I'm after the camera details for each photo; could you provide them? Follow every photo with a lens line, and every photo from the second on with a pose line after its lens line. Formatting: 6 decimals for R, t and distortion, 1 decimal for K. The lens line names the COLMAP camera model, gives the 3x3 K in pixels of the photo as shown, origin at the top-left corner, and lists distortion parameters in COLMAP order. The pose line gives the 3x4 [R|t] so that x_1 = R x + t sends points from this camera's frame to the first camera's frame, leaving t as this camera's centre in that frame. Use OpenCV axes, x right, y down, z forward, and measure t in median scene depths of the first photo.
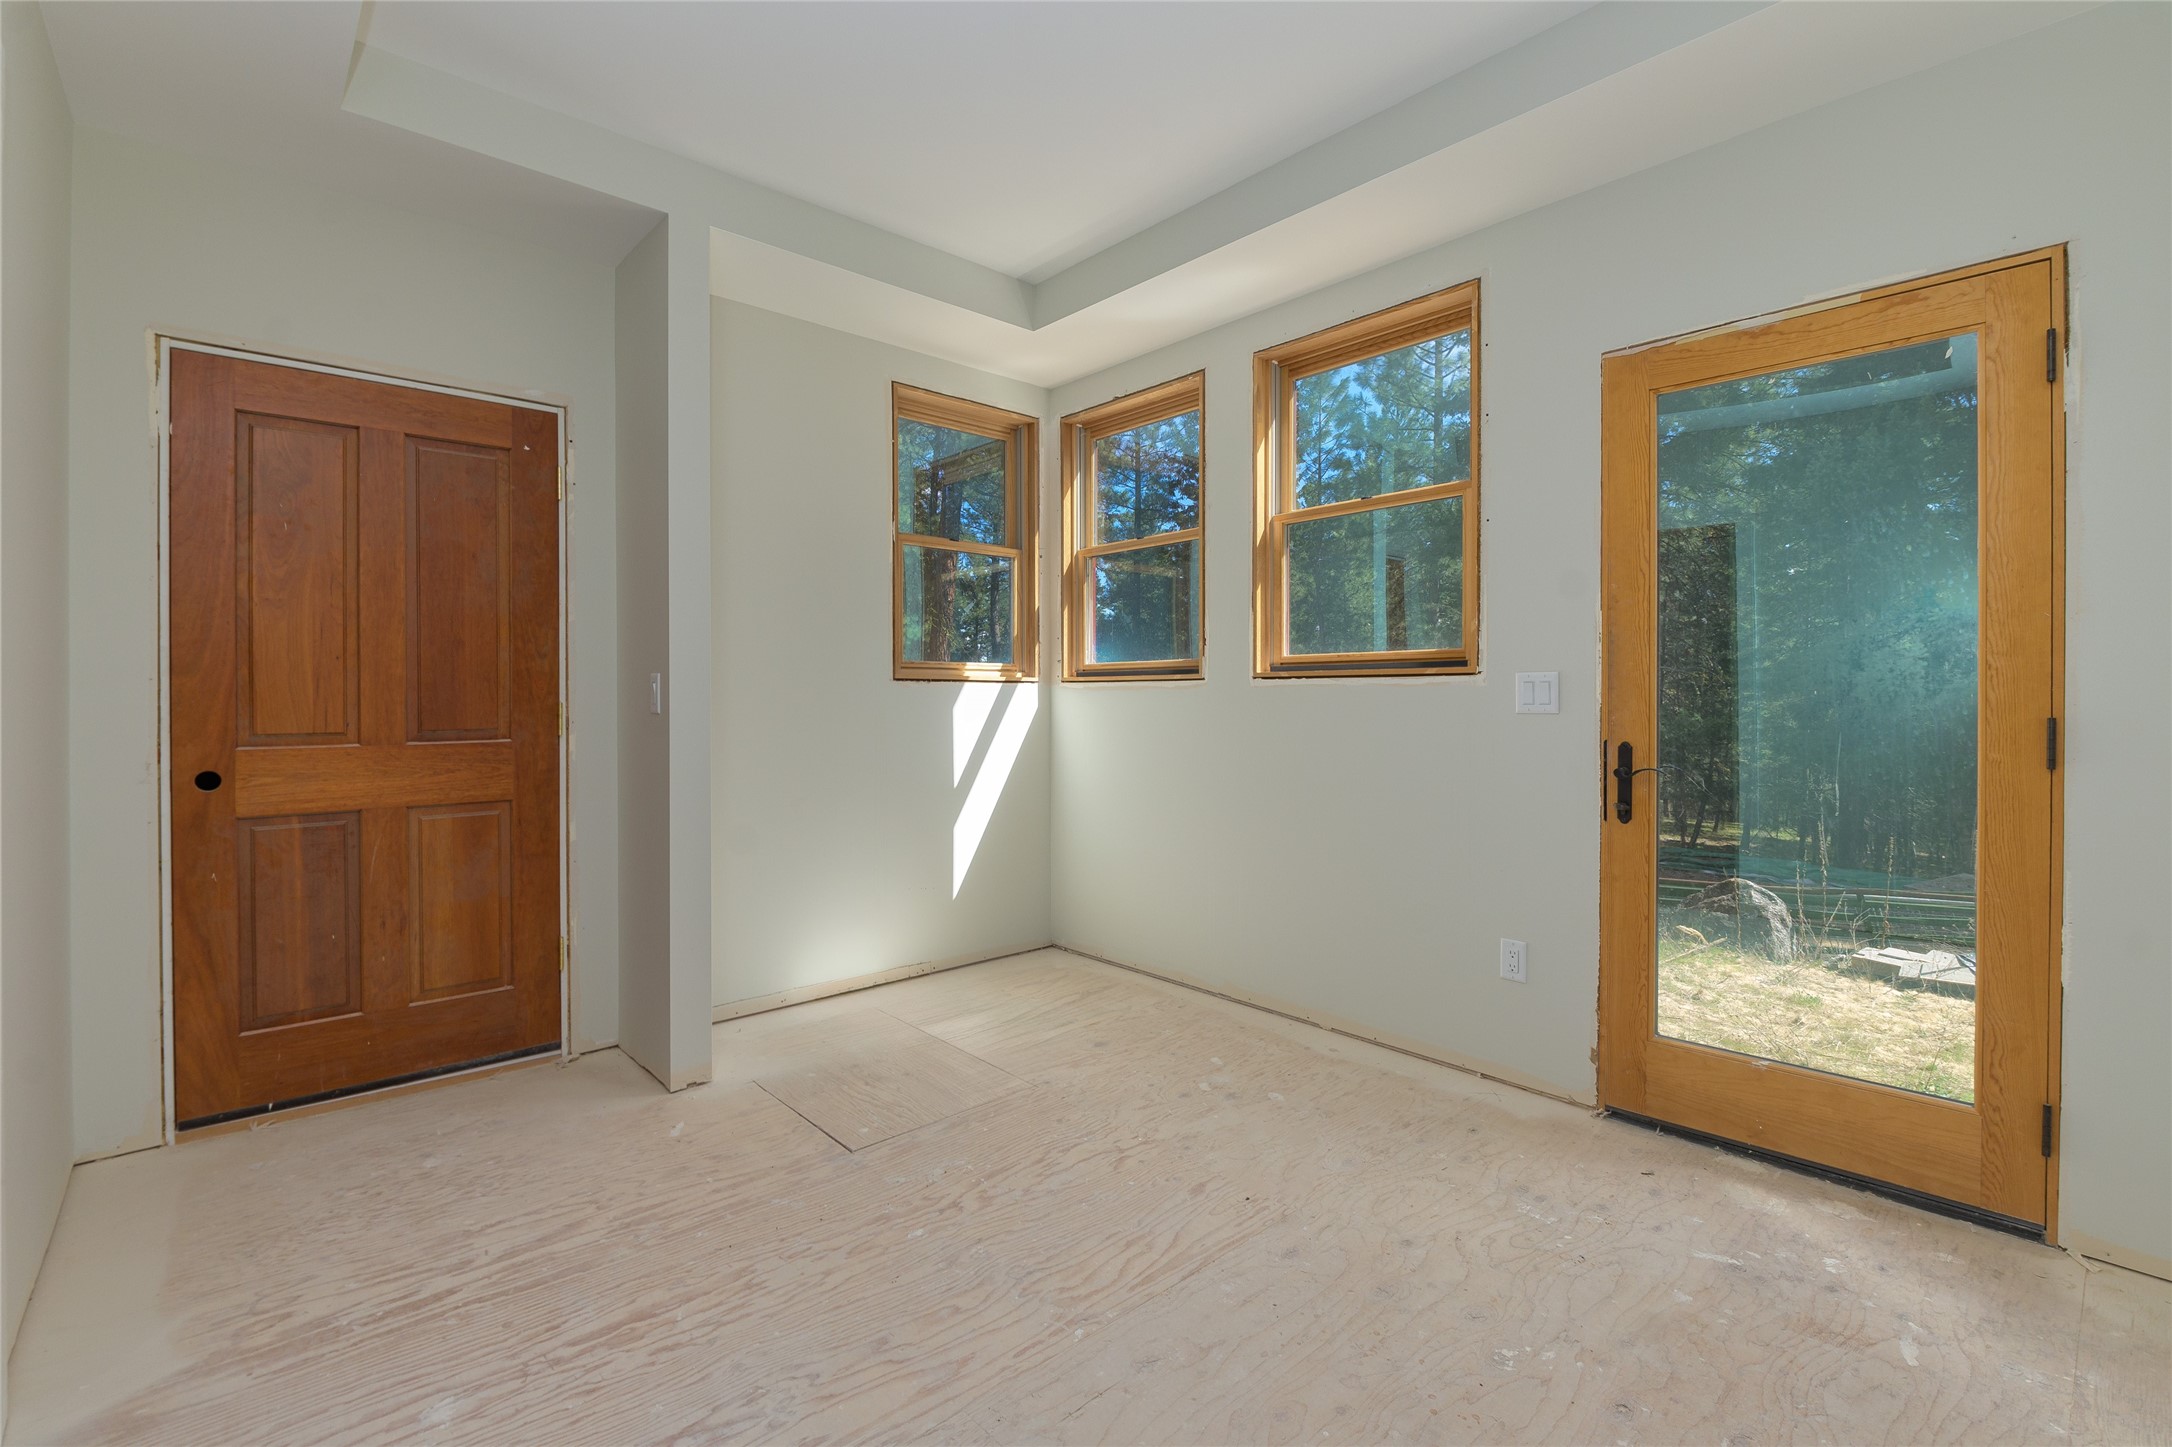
lens RADIAL K [[982.0, 0, 1082.4], [0, 982.0, 709.7], [0, 0, 1]] dist [-0.002480, -0.000434]
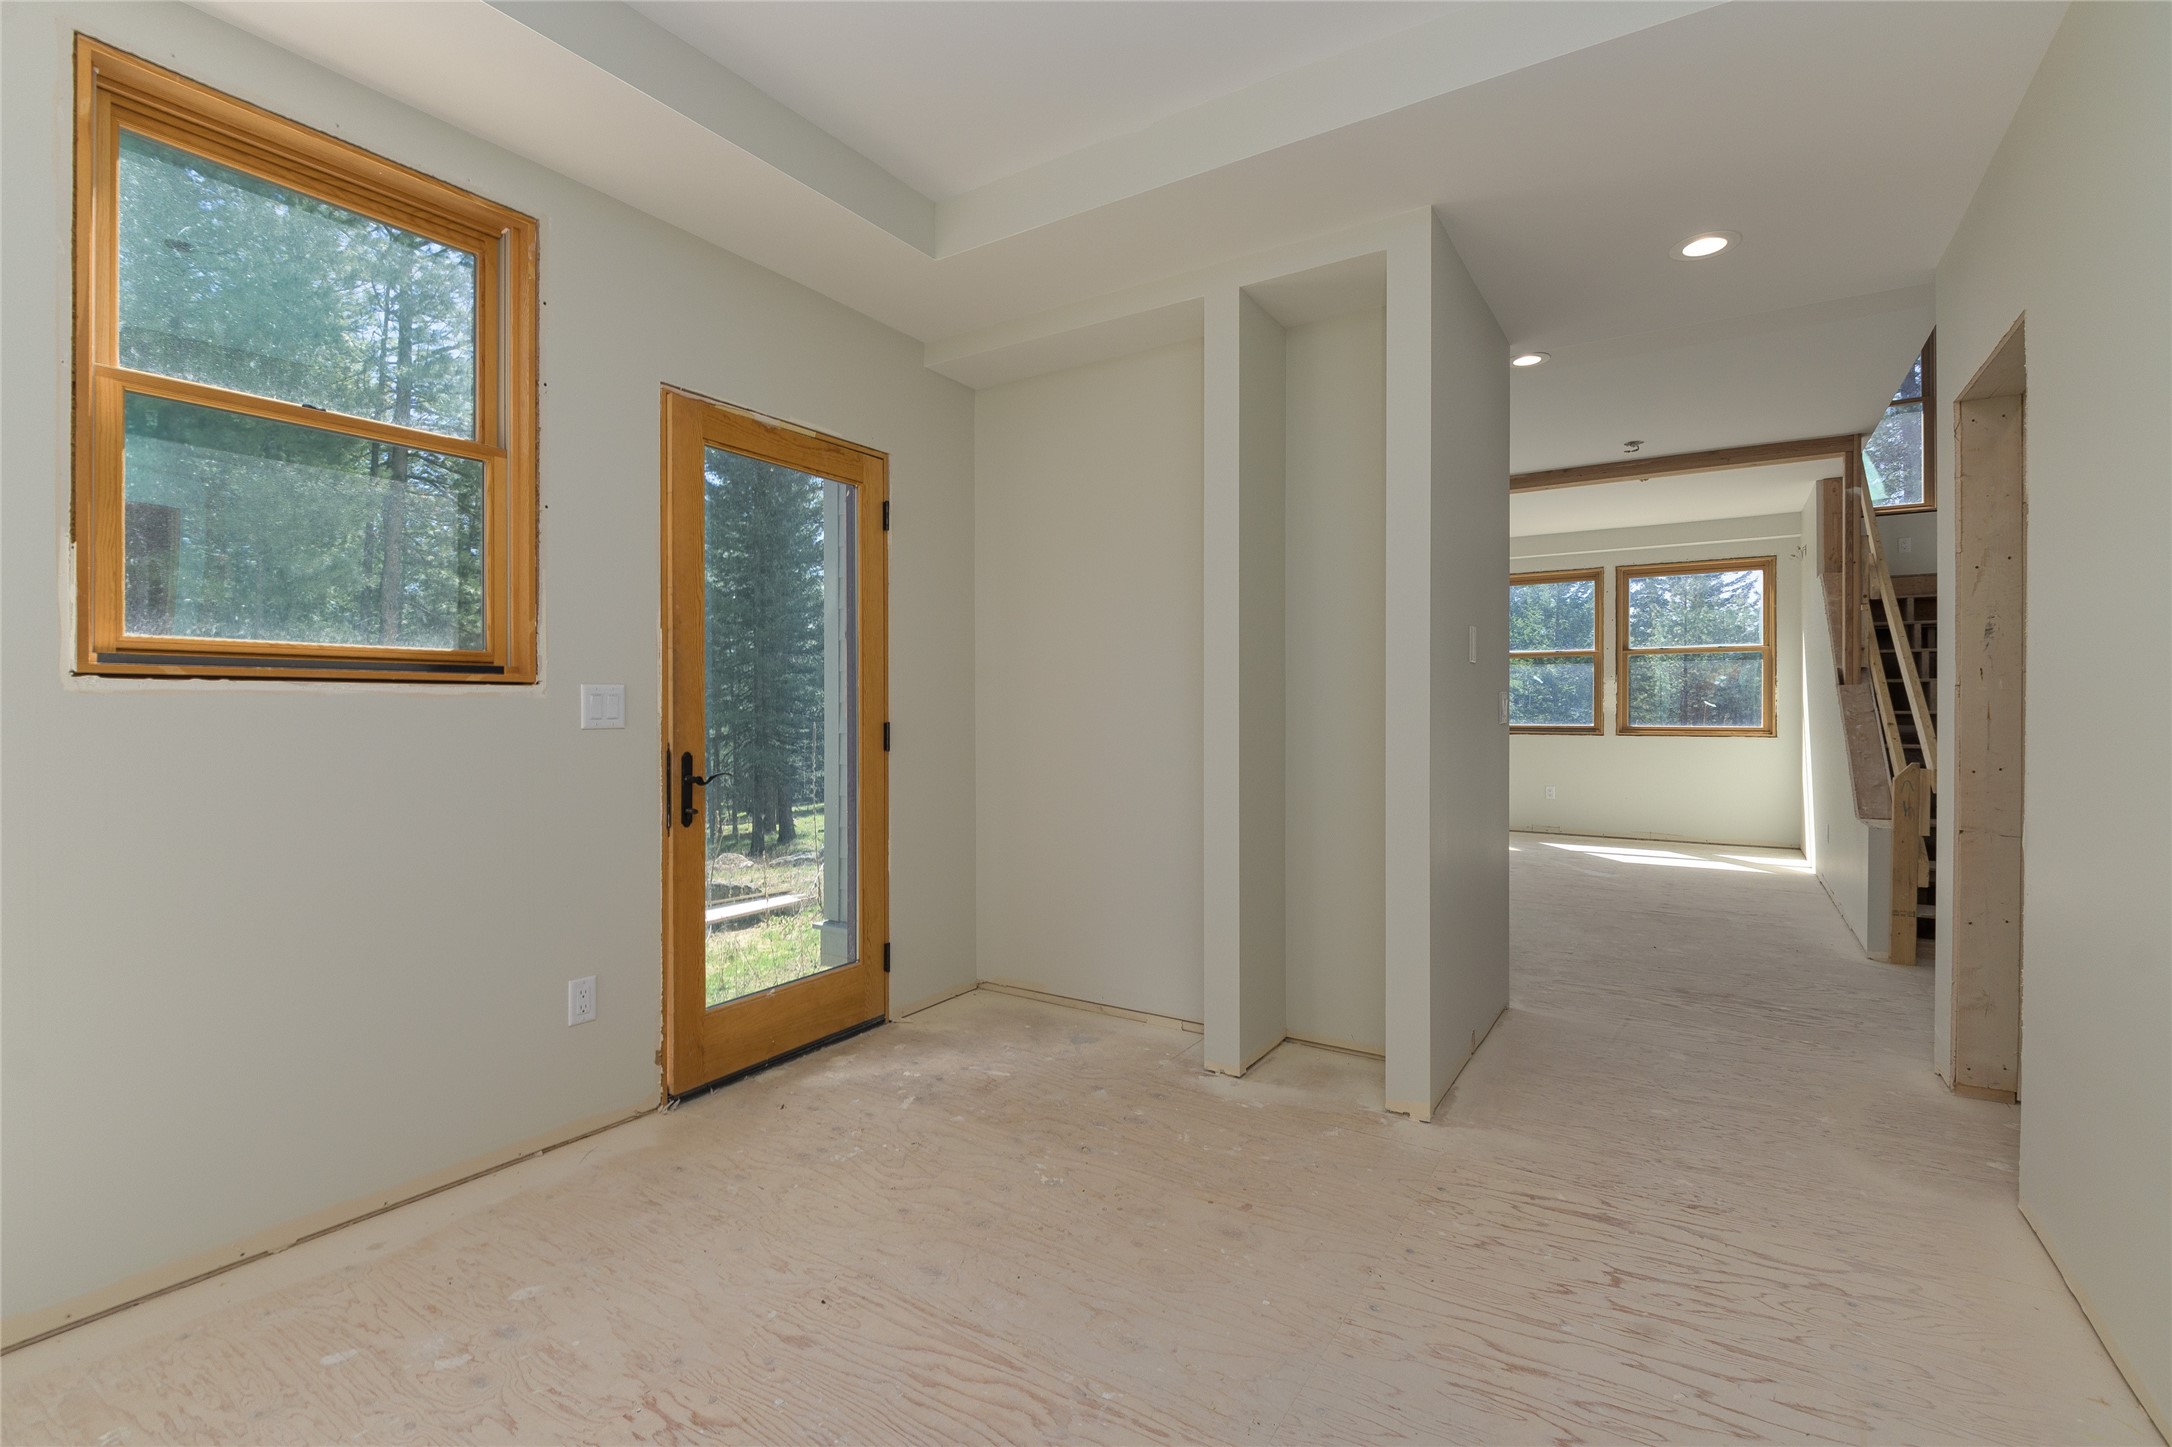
lens RADIAL K [[982.0, 0, 1076.2], [0, 982.0, 713.6], [0, 0, 1]] dist [-0.002480, -0.000434]
pose [[-0.264011, -0.005980, 0.964501, -0.665381], [0.013224, 0.999864, 0.009819, -0.015597], [-0.964429, 0.015347, -0.263896, 0.947176]]
